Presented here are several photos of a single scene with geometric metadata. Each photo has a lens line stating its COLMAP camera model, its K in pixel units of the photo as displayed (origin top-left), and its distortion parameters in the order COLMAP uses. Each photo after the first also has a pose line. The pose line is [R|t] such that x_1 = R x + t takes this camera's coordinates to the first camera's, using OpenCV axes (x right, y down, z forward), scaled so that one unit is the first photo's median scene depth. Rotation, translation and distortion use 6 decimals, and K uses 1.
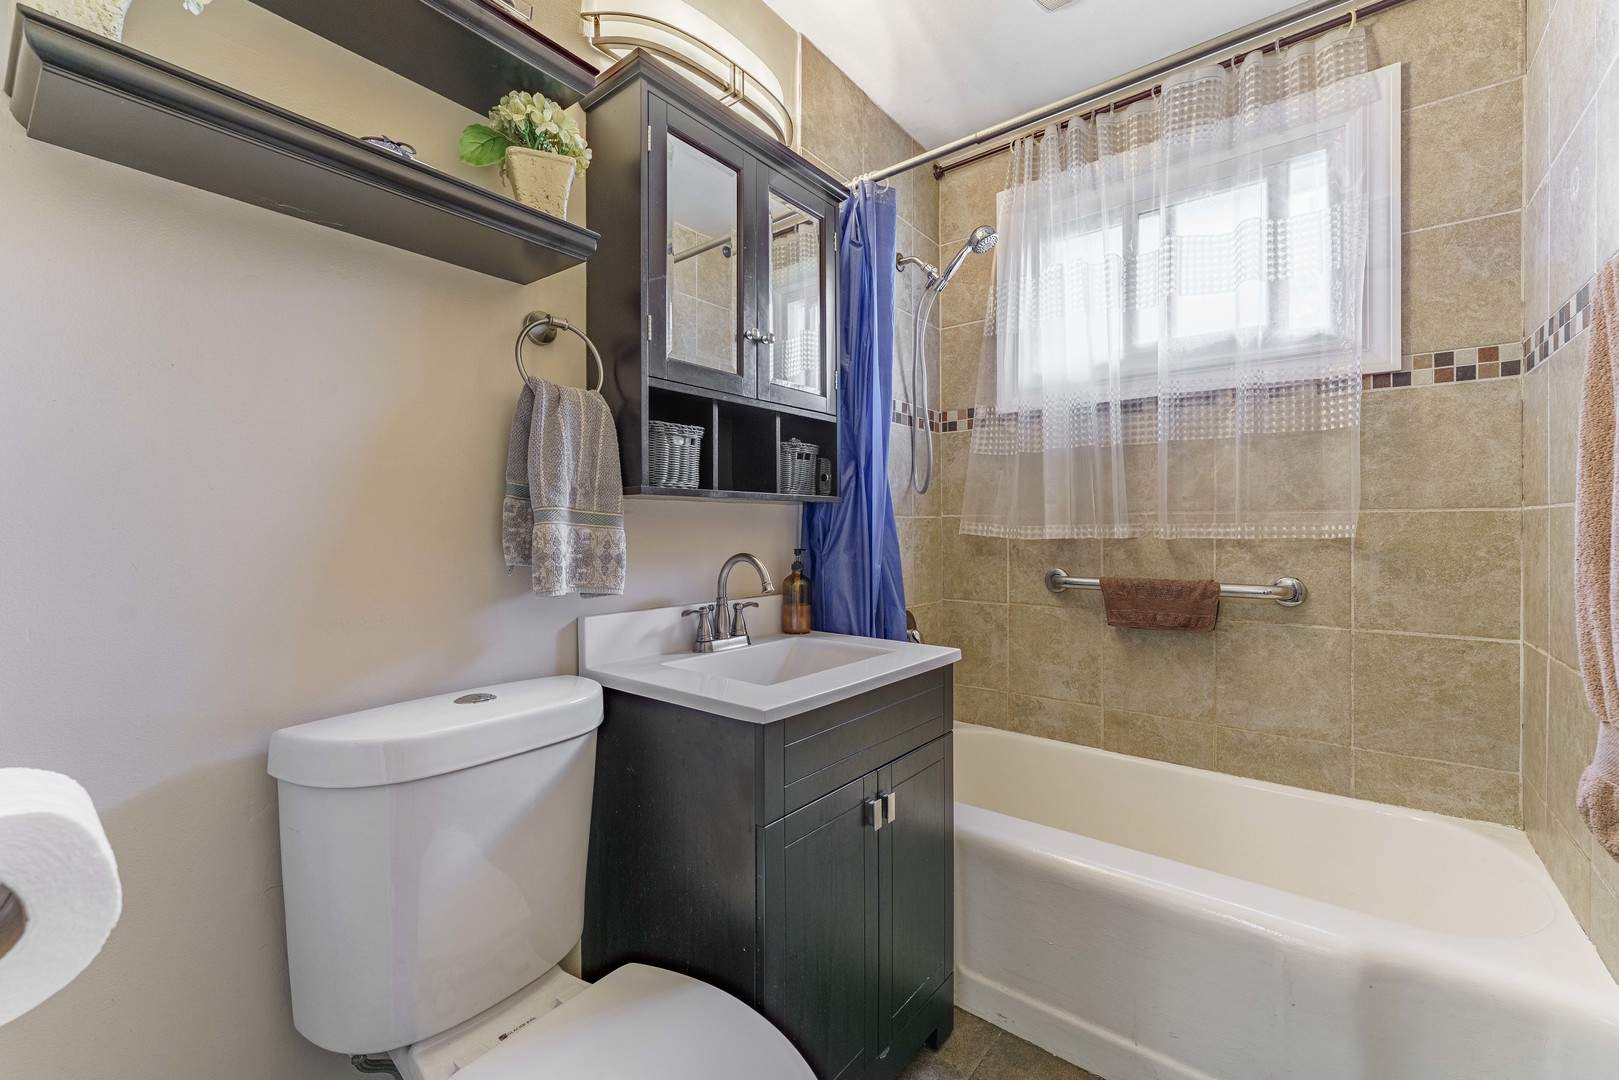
lens RADIAL K [[660.9, 0, 810.4], [0, 660.9, 531.8], [0, 0, 1]] dist [0.003953, -0.001296]
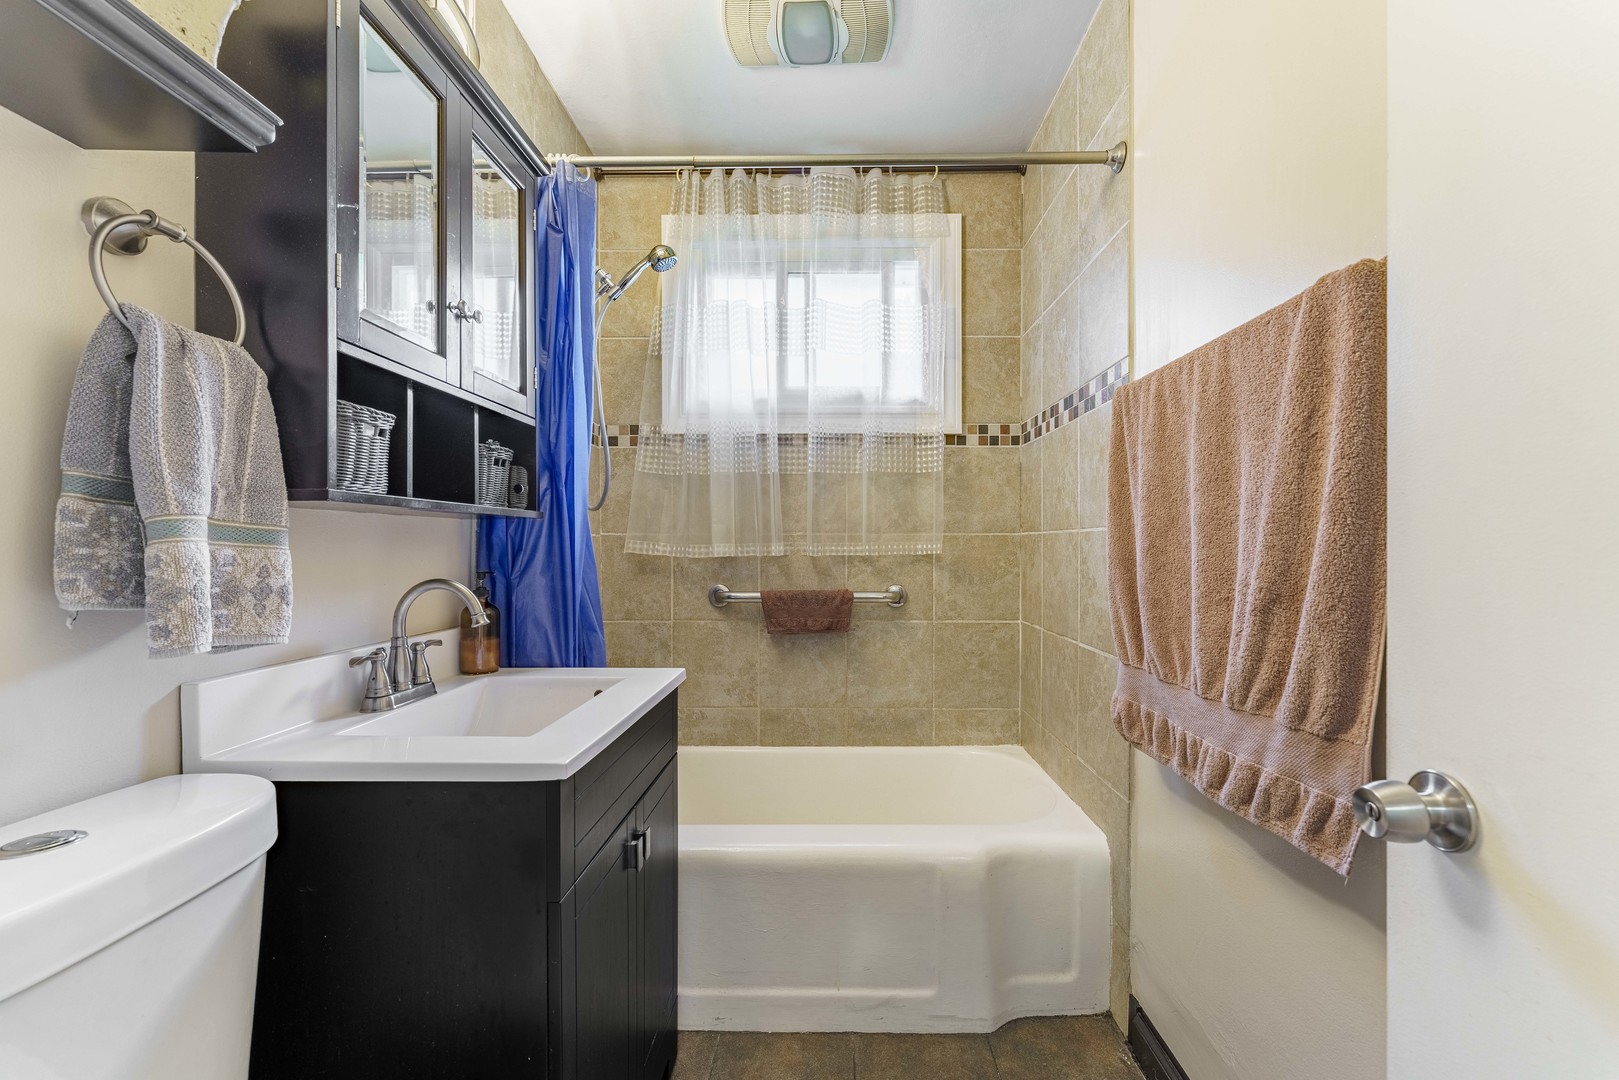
lens RADIAL K [[660.9, 0, 815.0], [0, 660.9, 548.1], [0, 0, 1]] dist [0.003953, -0.001296]
pose [[0.792443, -0.002241, 0.609942, -0.204505], [0.003612, 0.999993, -0.001017, -0.001966], [-0.609935, 0.003009, 0.792445, 0.081176]]
